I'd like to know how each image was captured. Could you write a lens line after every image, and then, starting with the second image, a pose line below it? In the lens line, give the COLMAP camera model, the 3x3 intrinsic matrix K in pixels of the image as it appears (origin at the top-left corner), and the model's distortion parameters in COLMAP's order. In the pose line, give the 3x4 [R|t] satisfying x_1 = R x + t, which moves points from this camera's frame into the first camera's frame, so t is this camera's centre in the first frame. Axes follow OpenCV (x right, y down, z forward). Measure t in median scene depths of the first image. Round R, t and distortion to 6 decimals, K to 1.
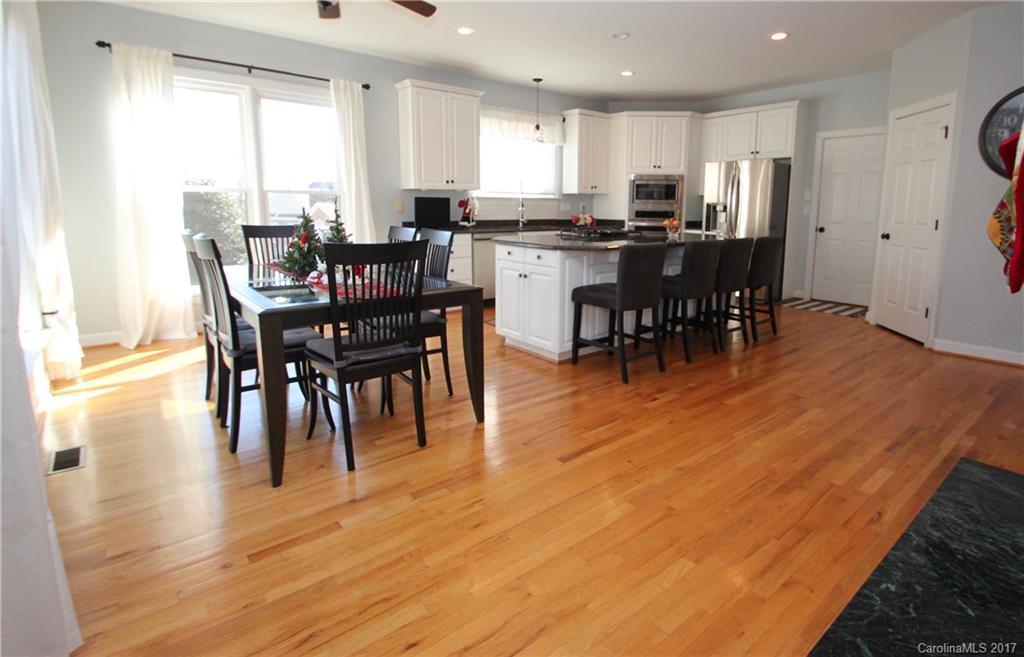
lens RADIAL K [[516.1, 0, 555.4], [0, 516.1, 282.0], [0, 0, 1]] dist [-0.005819, 0.000108]
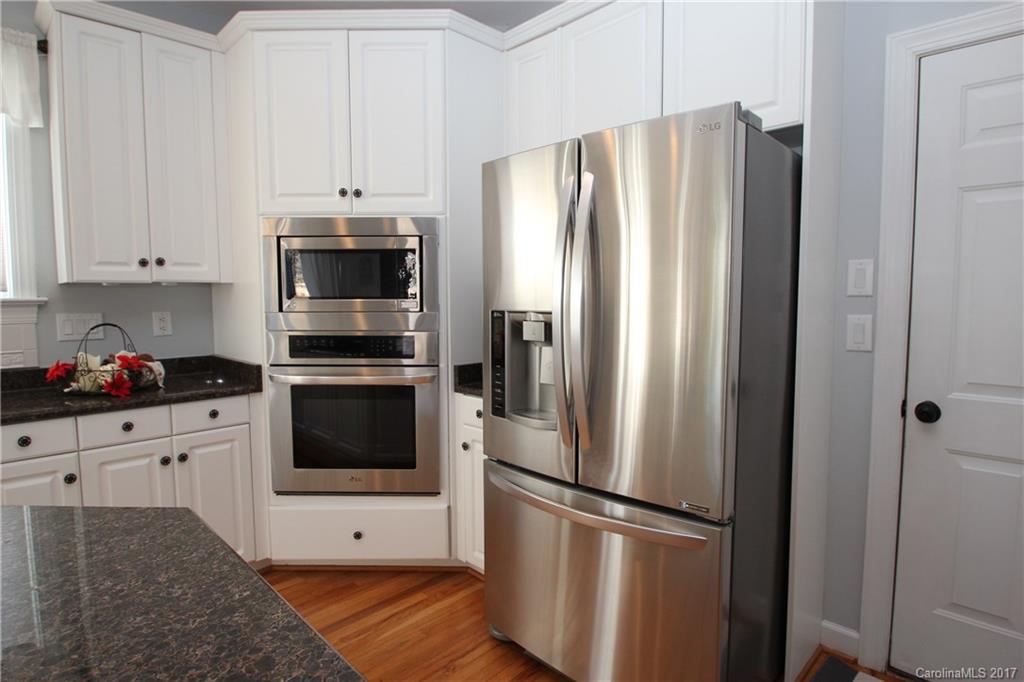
lens RADIAL K [[547.4, 0, 509.1], [0, 547.4, 338.4], [0, 0, 1]] dist [-0.024662, -0.002502]
pose [[0.997741, -0.019435, 0.064307, 0.334892], [0.023889, 0.997314, -0.069234, -0.140377], [-0.062789, 0.070614, 0.995526, 0.846525]]
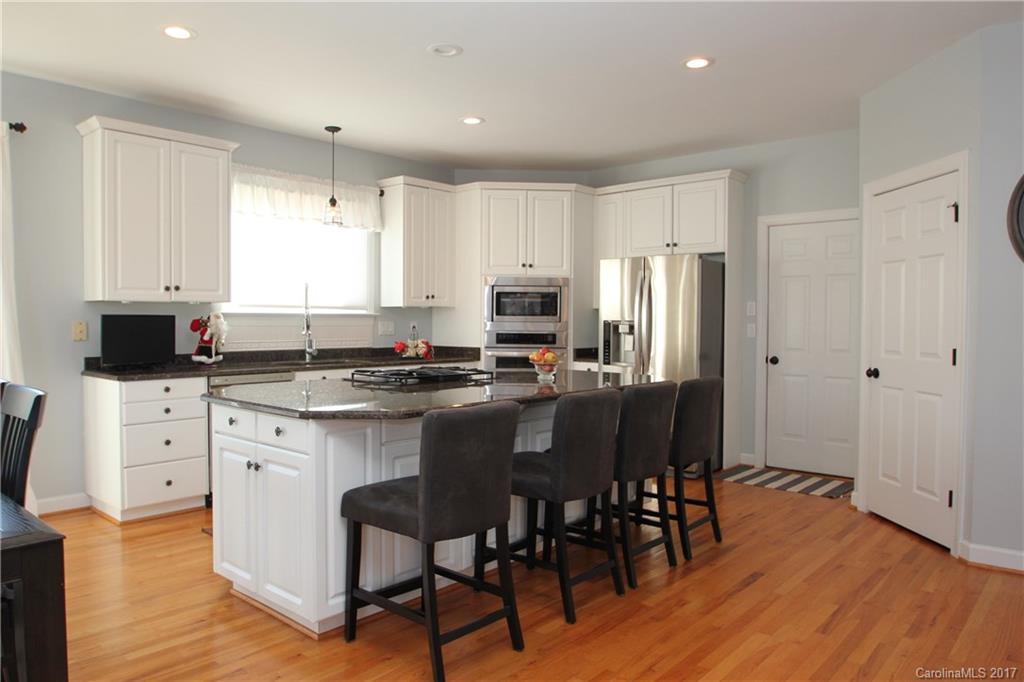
lens RADIAL K [[707.8, 0, 506.3], [0, 707.8, 342.4], [0, 0, 1]] dist [-0.035356, 0.003779]
pose [[0.991633, -0.008942, 0.128779, 0.069060], [0.023751, 0.993206, -0.113923, -0.033704], [-0.126885, 0.116029, 0.985108, 0.174510]]
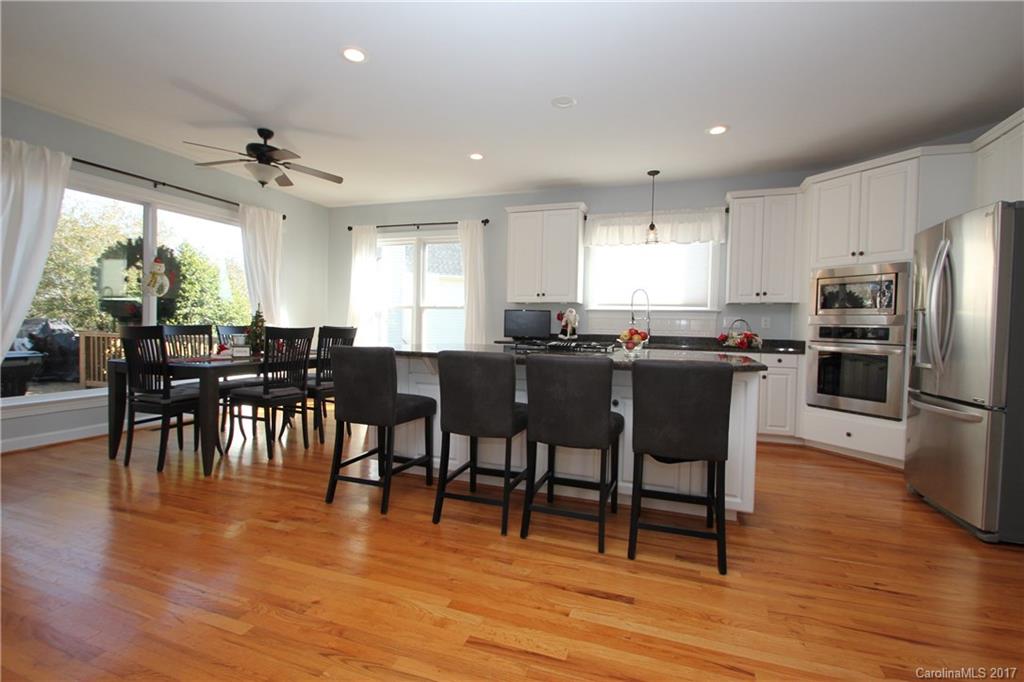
lens RADIAL K [[476.3, 0, 514.9], [0, 476.3, 339.5], [0, 0, 1]] dist [-0.000603, -0.001452]
pose [[0.491655, 0.024925, -0.870433, 0.603575], [-0.143073, 0.988318, -0.052513, -0.049838], [0.858956, 0.150354, 0.489478, 0.506823]]
